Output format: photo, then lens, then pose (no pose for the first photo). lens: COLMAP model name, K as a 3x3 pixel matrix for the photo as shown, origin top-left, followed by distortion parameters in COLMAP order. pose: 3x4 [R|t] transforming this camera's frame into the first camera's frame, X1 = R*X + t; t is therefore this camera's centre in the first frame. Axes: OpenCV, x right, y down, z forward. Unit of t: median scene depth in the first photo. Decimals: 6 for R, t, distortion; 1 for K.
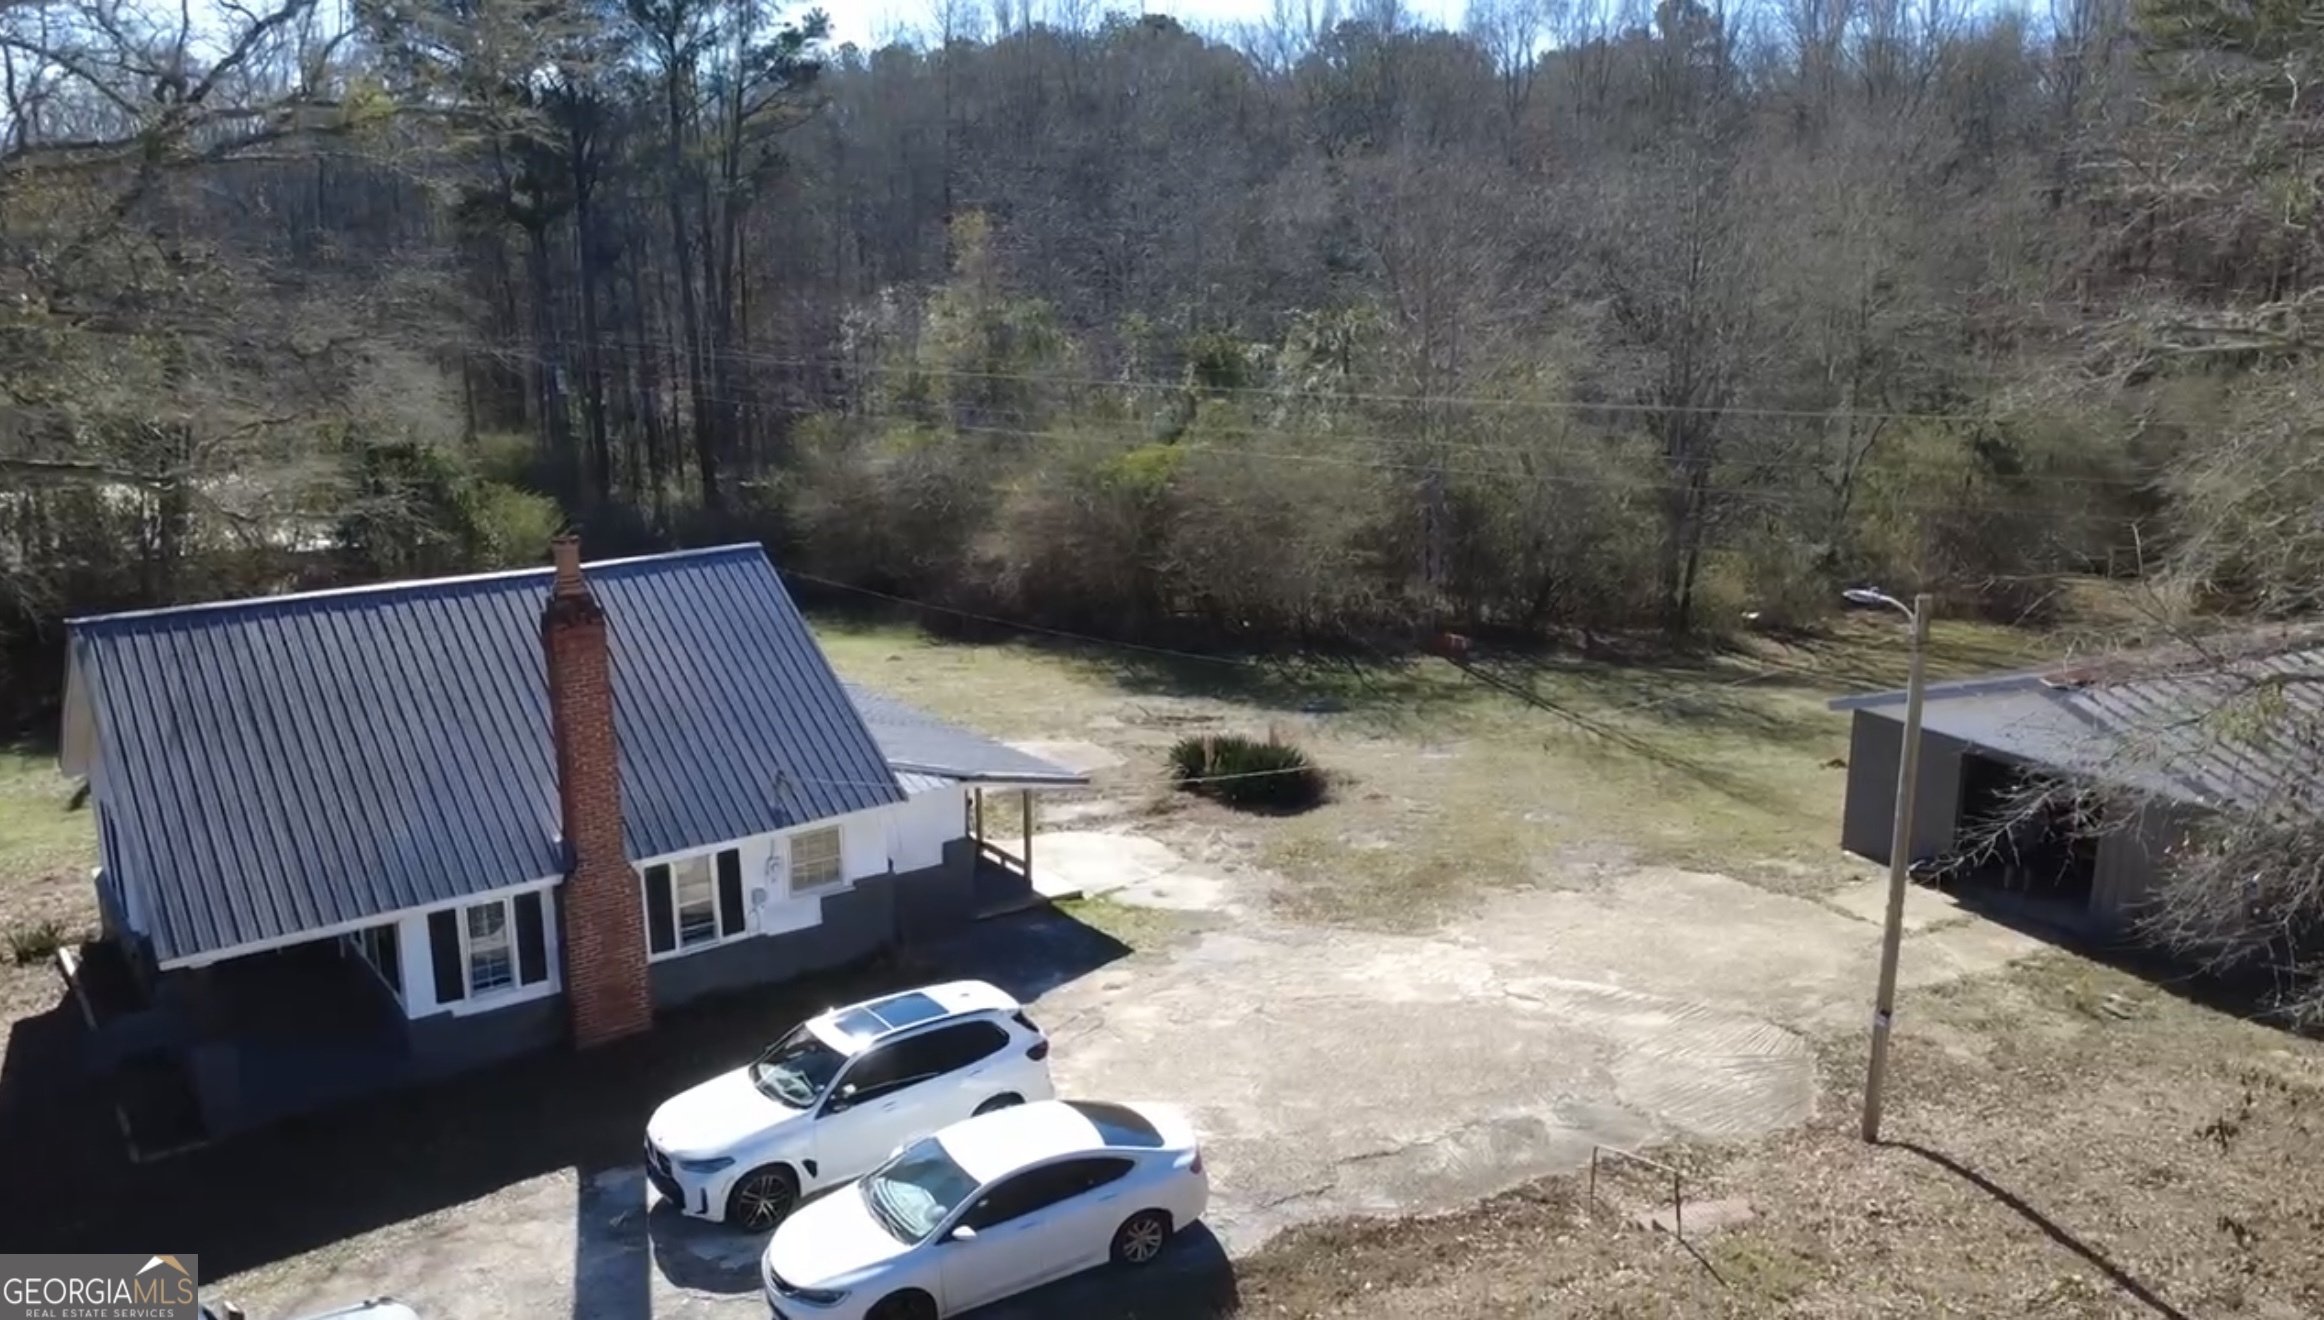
lens RADIAL K [[1780.3, 0, 1163.0], [0, 1780.3, 642.5], [0, 0, 1]] dist [-0.004212, 0.004910]
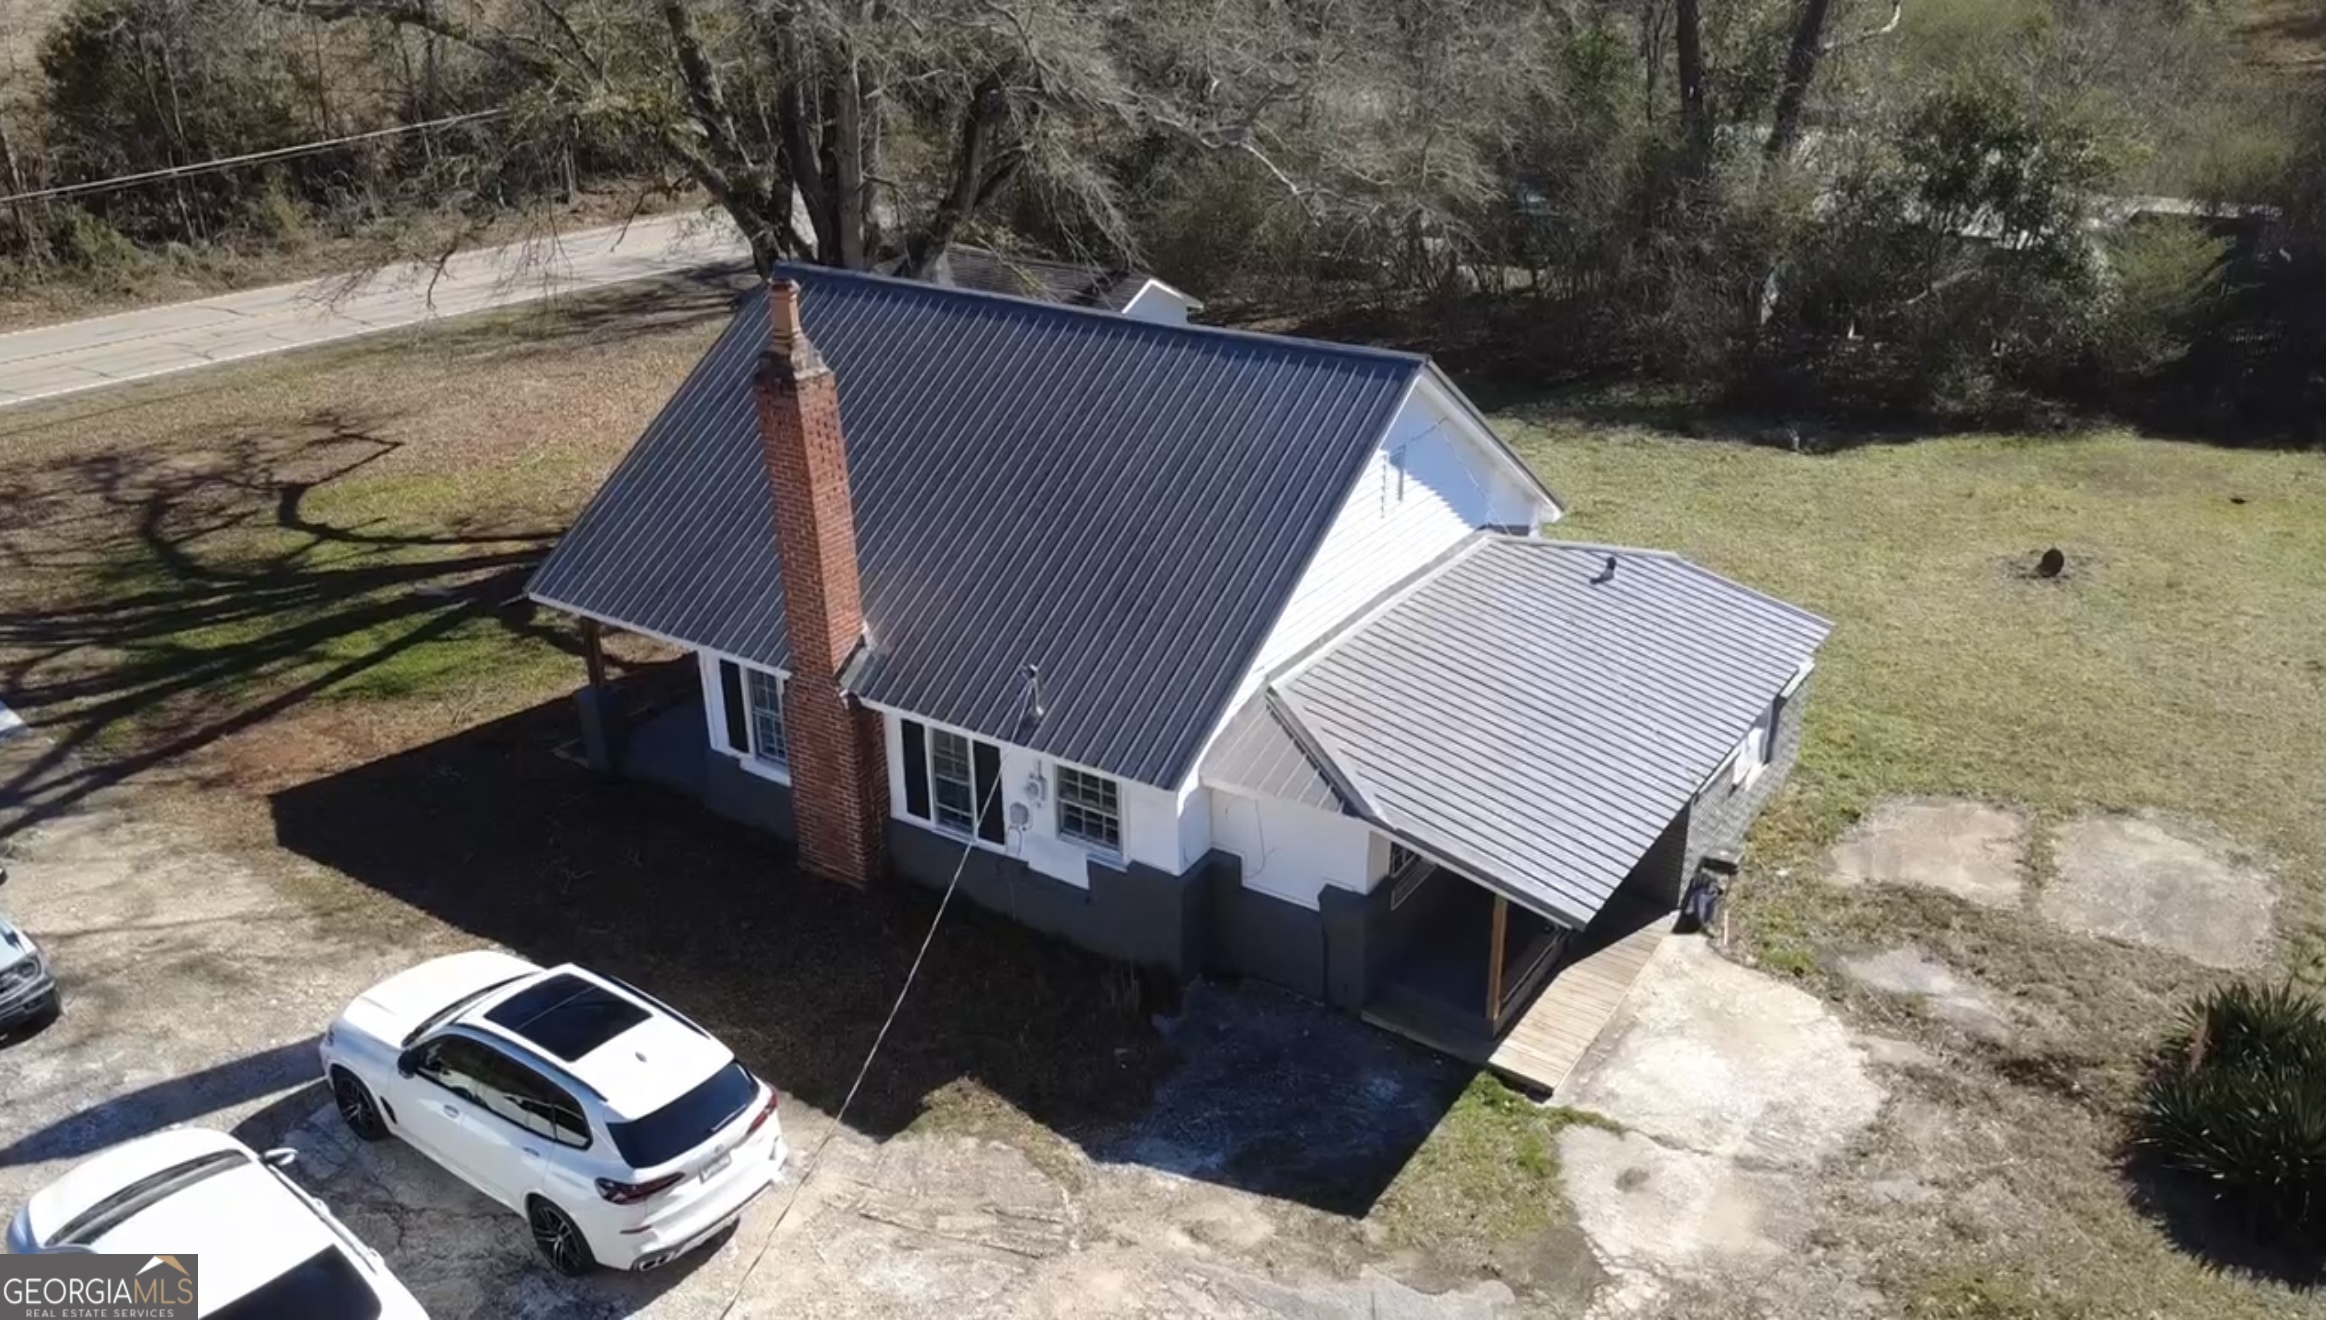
lens RADIAL K [[1745.9, 0, 1166.0], [0, 1745.9, 695.9], [0, 0, 1]] dist [-0.006780, -0.002485]
pose [[0.332771, 0.406805, -0.850749, 0.338372], [-0.200292, 0.912071, 0.357783, -0.150727], [0.921492, 0.051338, 0.384990, 0.665032]]
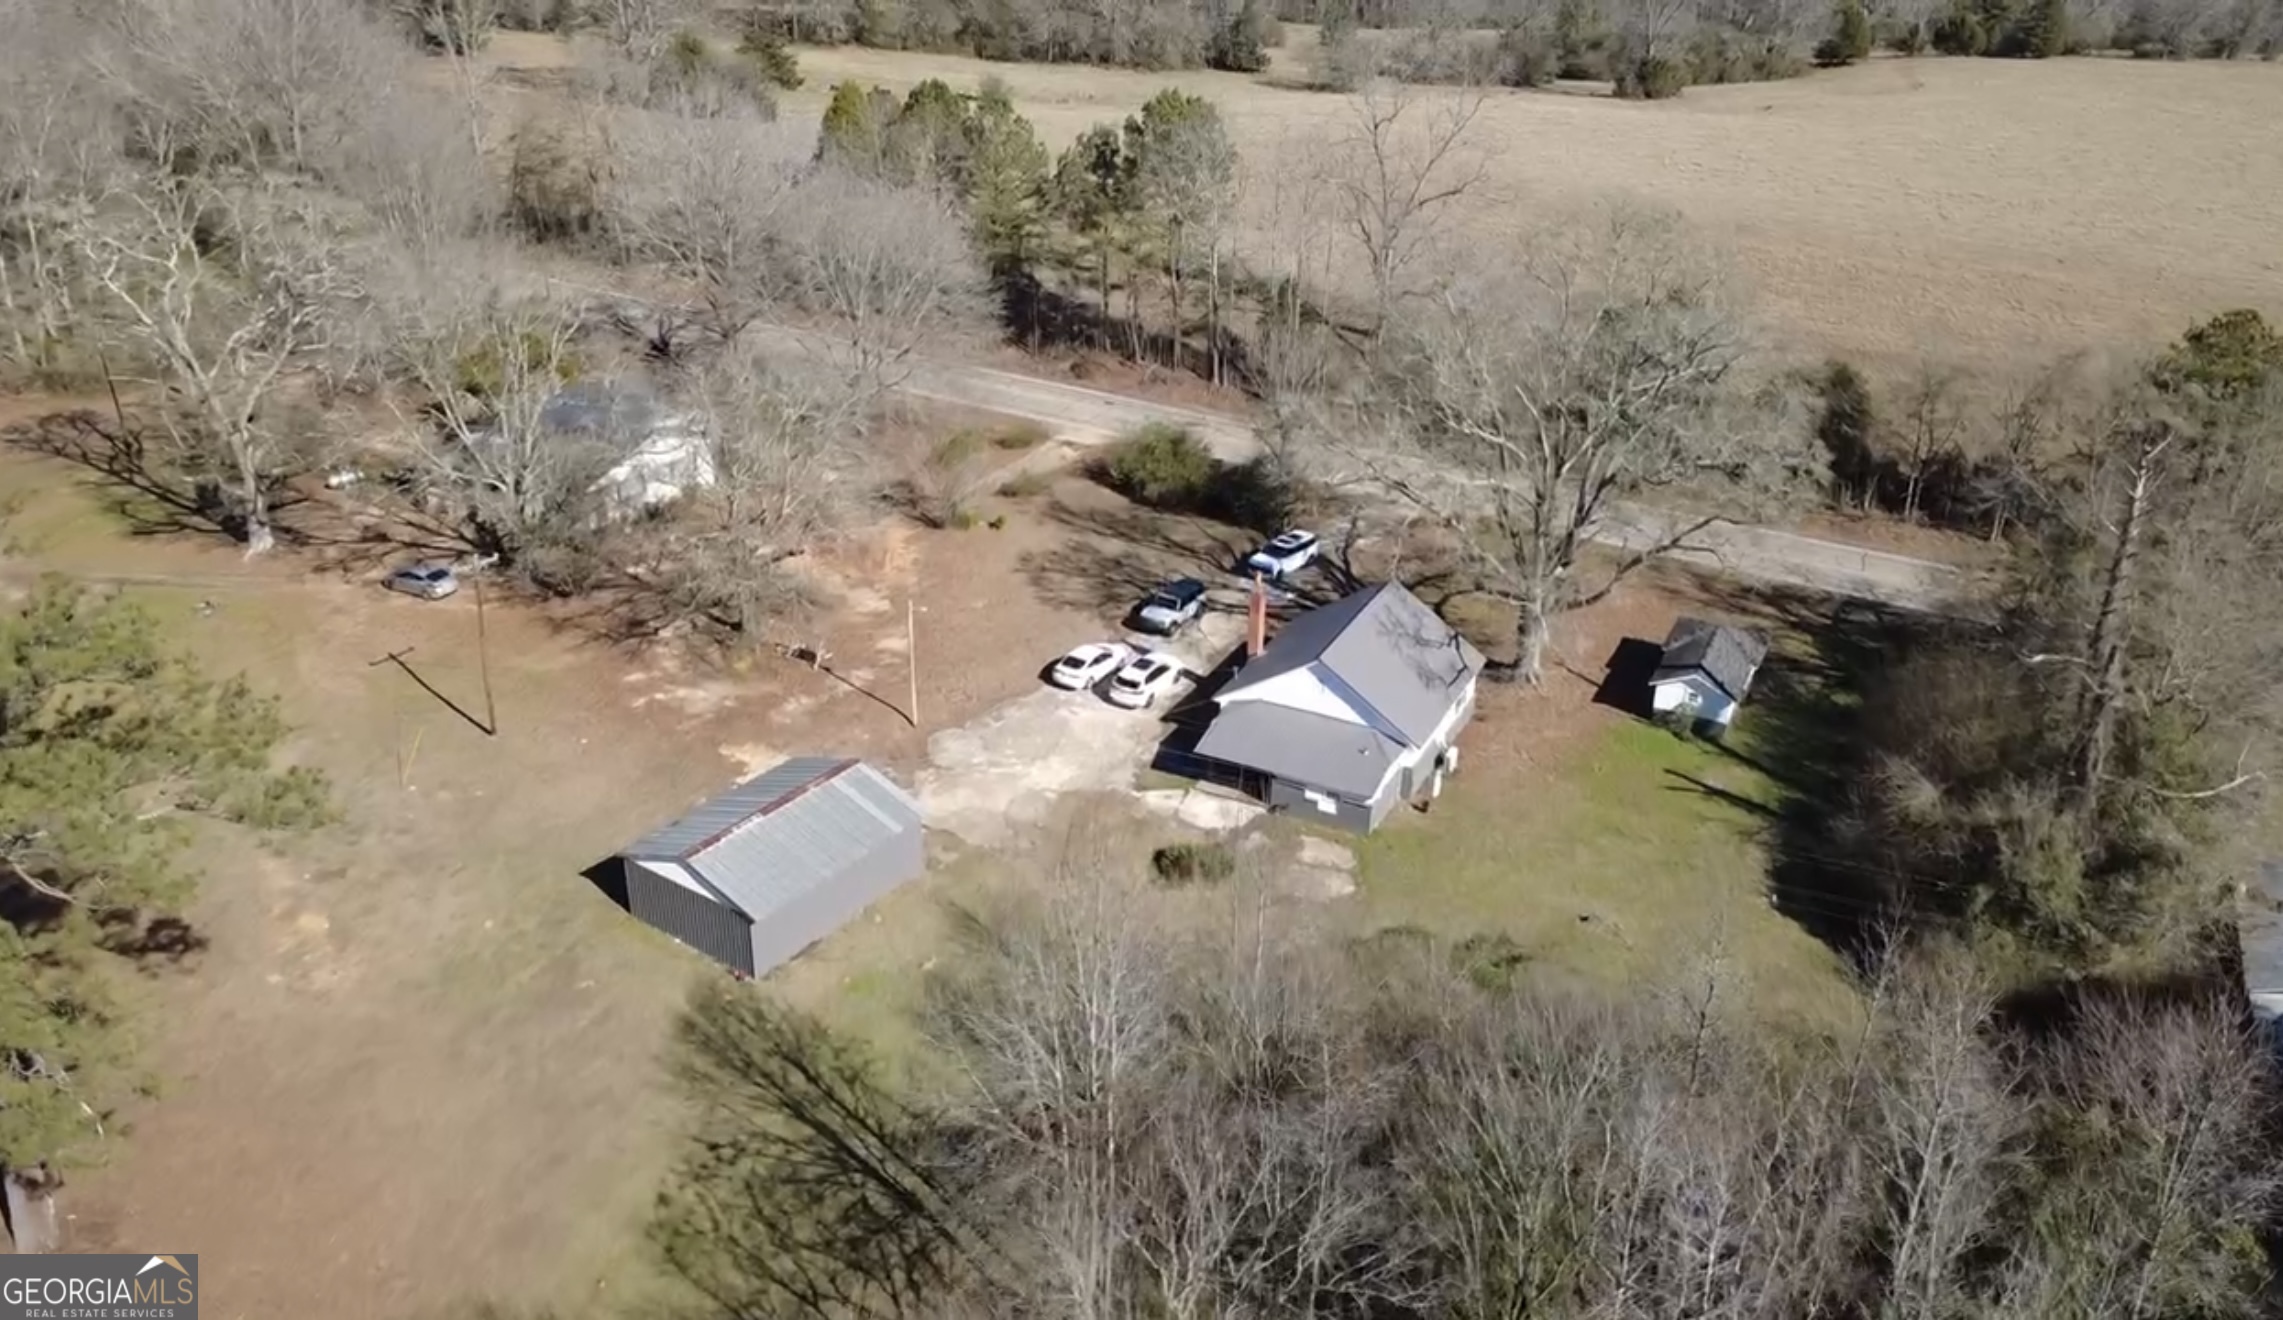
lens RADIAL K [[1775.2, 0, 1141.5], [0, 1775.2, 660.0], [0, 0, 1]] dist [-0.002662, 0.002832]
pose [[-0.891167, 0.189236, -0.412325, 1.069984], [-0.116531, 0.782880, 0.611162, -1.603752], [0.438455, 0.592696, -0.675625, 2.629673]]
